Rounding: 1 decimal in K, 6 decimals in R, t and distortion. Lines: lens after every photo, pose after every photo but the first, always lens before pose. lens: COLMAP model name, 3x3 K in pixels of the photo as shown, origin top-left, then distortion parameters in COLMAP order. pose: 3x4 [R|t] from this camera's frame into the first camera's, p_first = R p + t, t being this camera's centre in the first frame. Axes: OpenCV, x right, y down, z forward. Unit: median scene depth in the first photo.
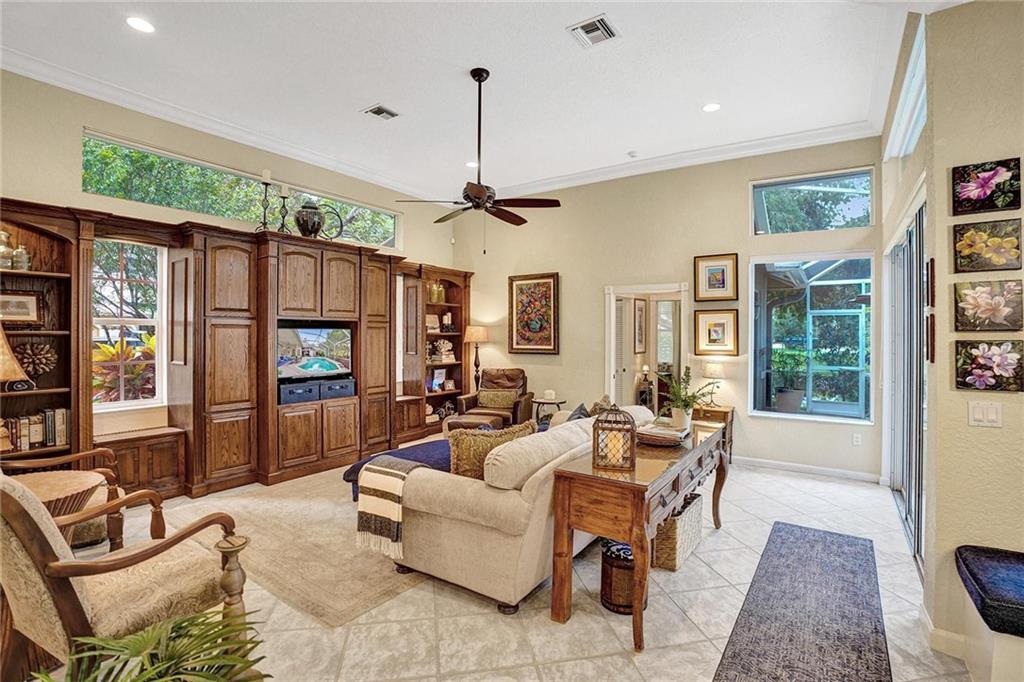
lens RADIAL K [[486.9, 0, 517.4], [0, 486.9, 330.1], [0, 0, 1]] dist [-0.071337, 0.033611]
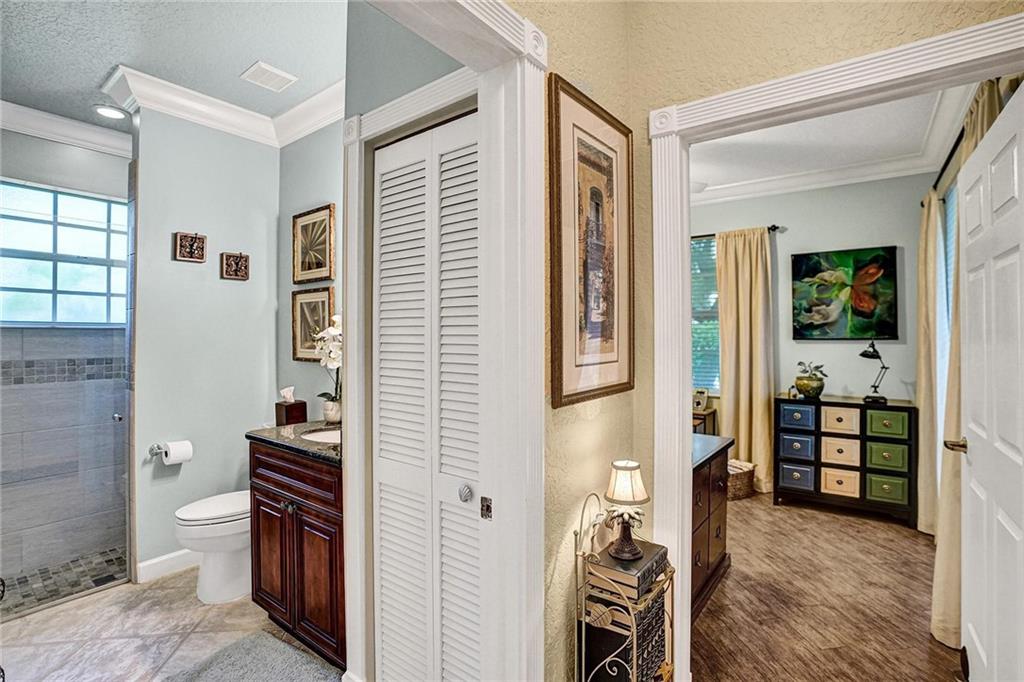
lens RADIAL K [[480.5, 0, 509.5], [0, 480.5, 331.0], [0, 0, 1]] dist [-0.065589, 0.019390]
pose [[0.997958, -0.005731, -0.063616, 0.321549], [0.004903, 0.999901, -0.013167, 0.035378], [0.063685, 0.012829, 0.997888, 1.134788]]
